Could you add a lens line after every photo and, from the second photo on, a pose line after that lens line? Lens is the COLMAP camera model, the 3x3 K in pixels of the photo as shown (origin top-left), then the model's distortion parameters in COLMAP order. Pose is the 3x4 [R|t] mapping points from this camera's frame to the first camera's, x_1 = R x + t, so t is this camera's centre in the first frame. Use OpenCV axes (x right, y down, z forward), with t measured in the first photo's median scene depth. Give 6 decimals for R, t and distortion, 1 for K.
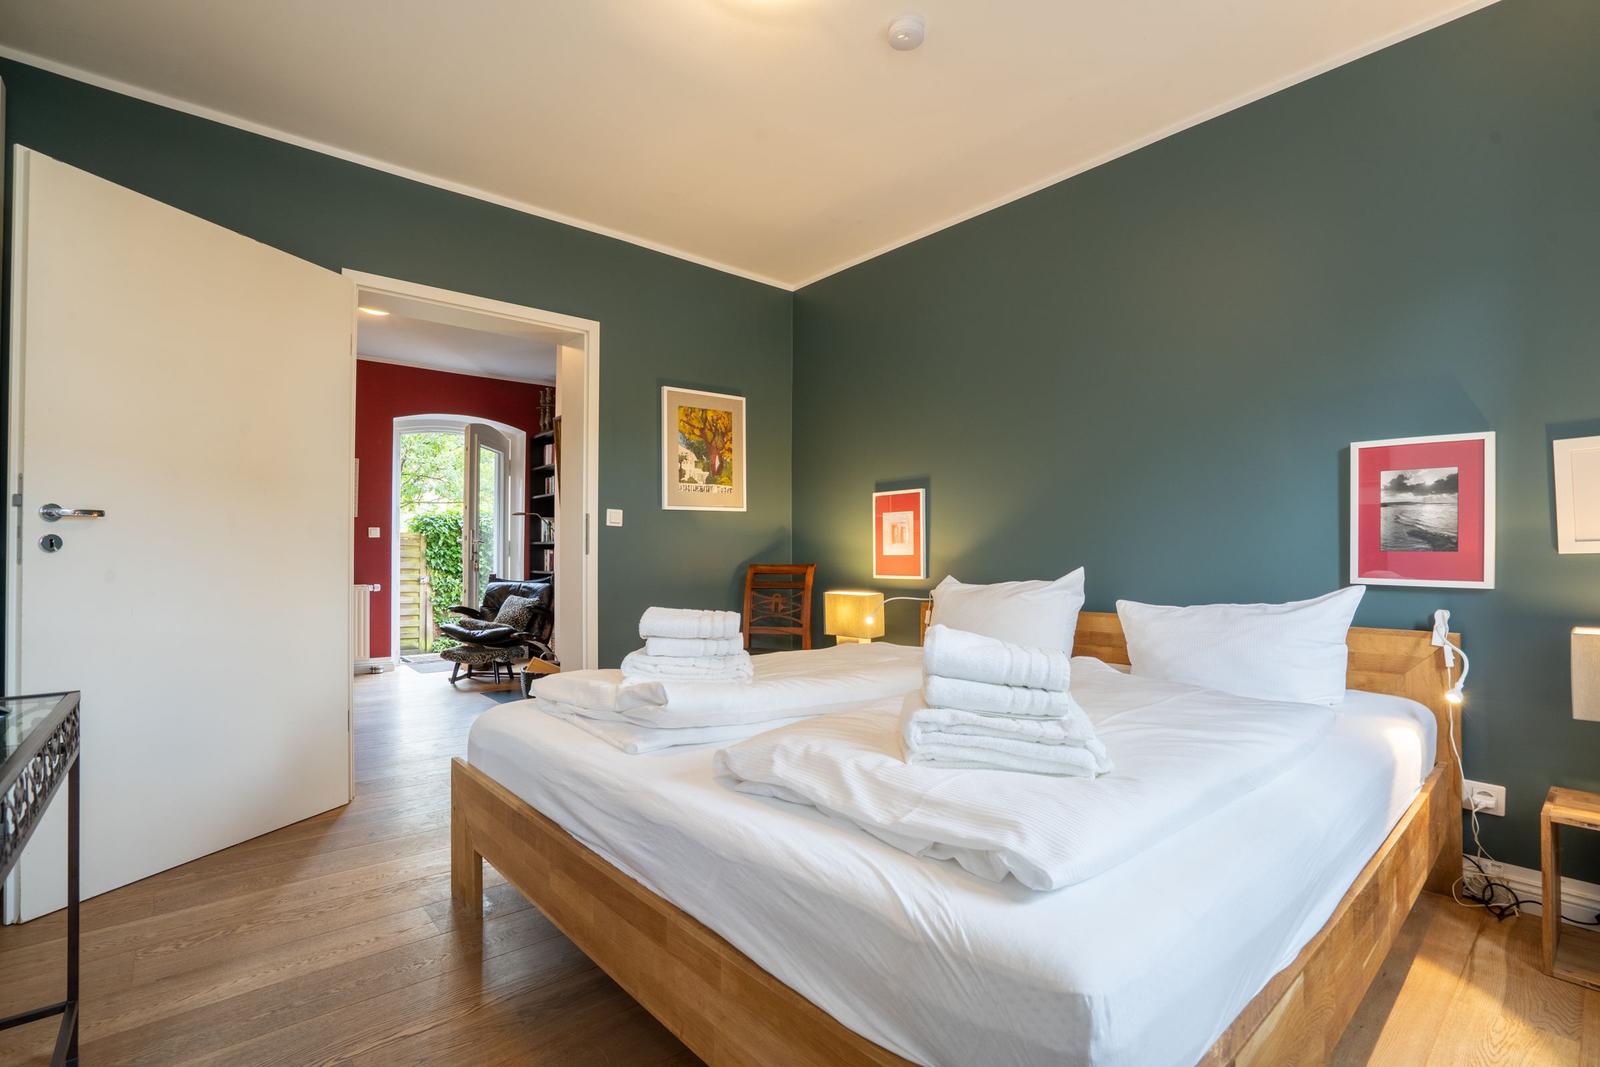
lens RADIAL K [[742.2, 0, 801.3], [0, 742.2, 545.5], [0, 0, 1]] dist [-0.066343, 0.024025]
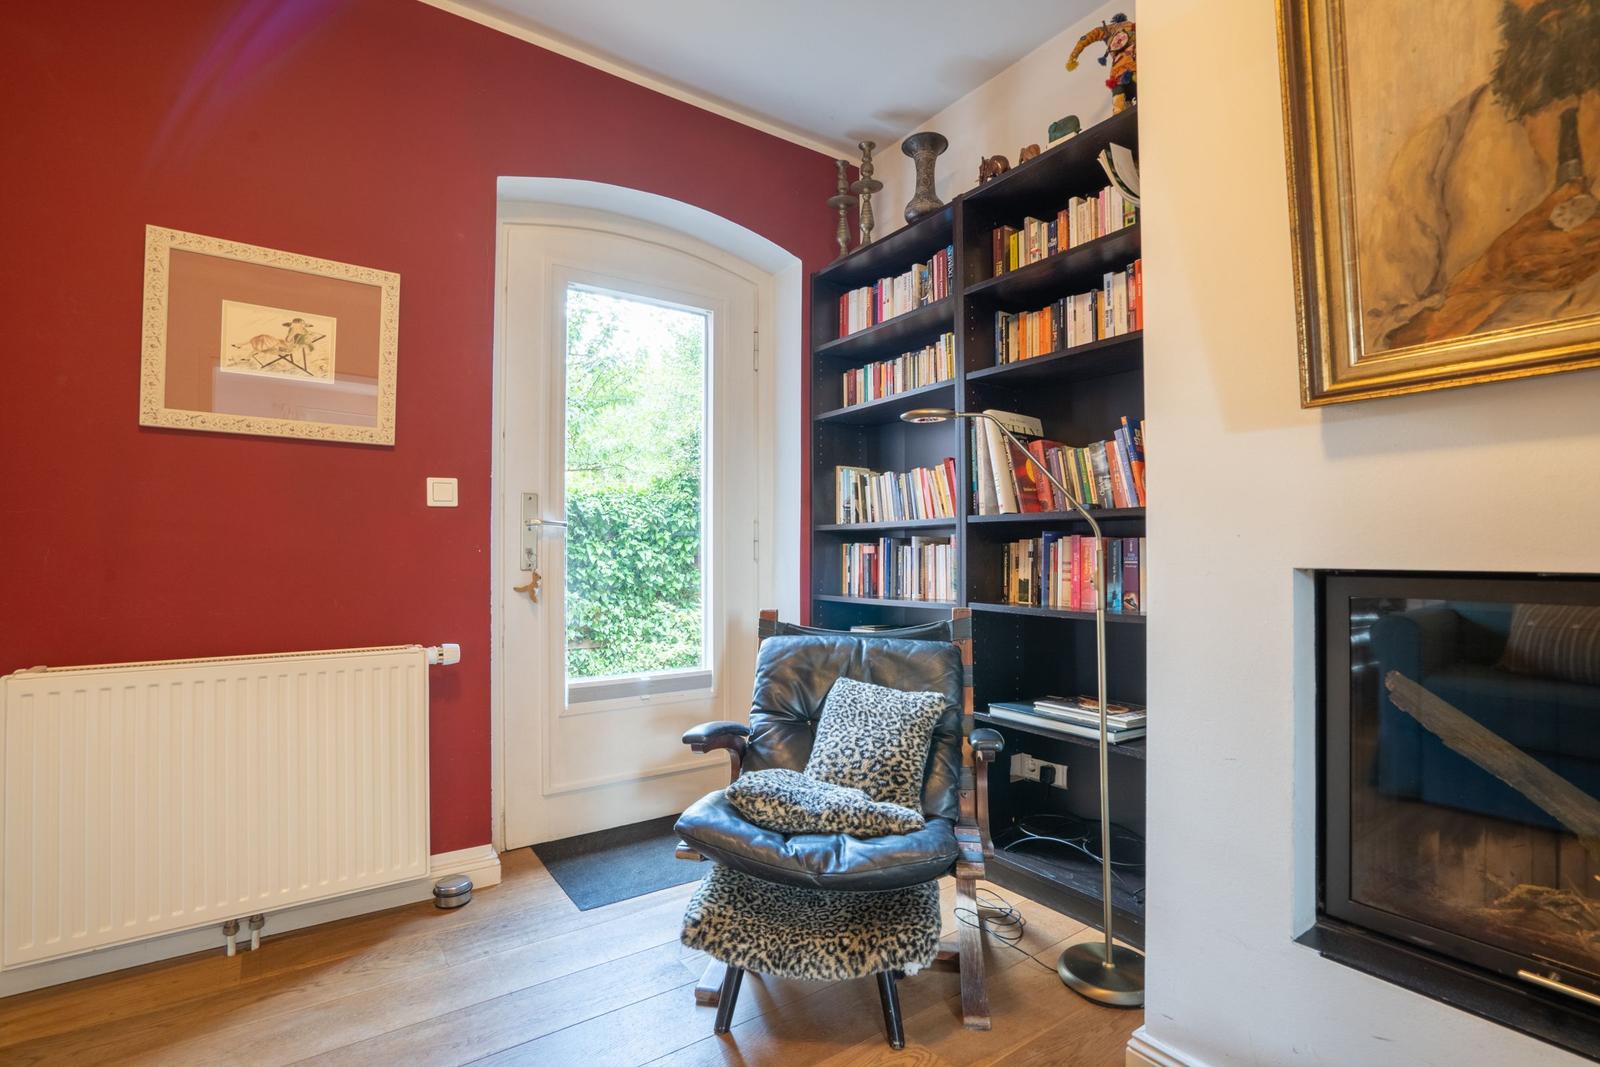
lens RADIAL K [[742.2, 0, 801.3], [0, 742.2, 545.5], [0, 0, 1]] dist [-0.066343, 0.024025]
pose [[0.994807, -0.003486, -0.101719, -0.383400], [0.003602, 0.999993, 0.000957, 0.007856], [0.101714, -0.001319, 0.994813, 0.674143]]
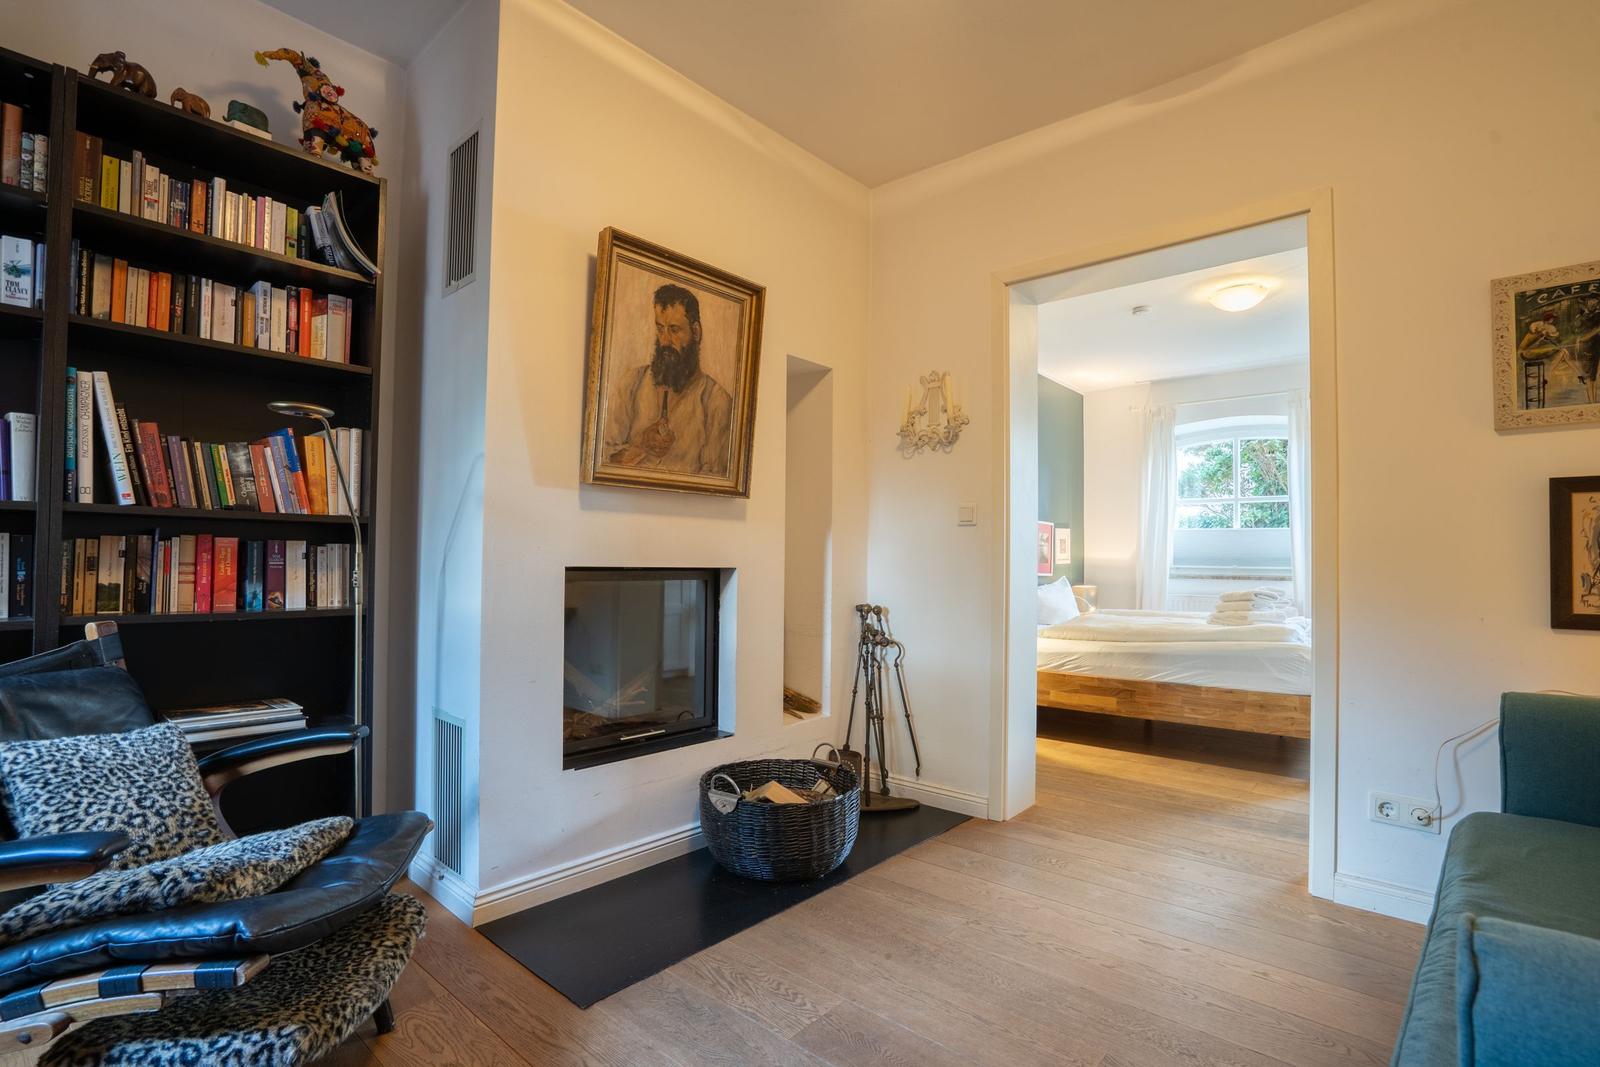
lens RADIAL K [[742.2, 0, 801.3], [0, 742.2, 545.5], [0, 0, 1]] dist [-0.066343, 0.024025]
pose [[-0.125176, 0.018763, 0.991957, -0.659331], [-0.024122, 0.999468, -0.021949, 0.009376], [-0.991841, -0.026676, -0.124657, 0.818229]]
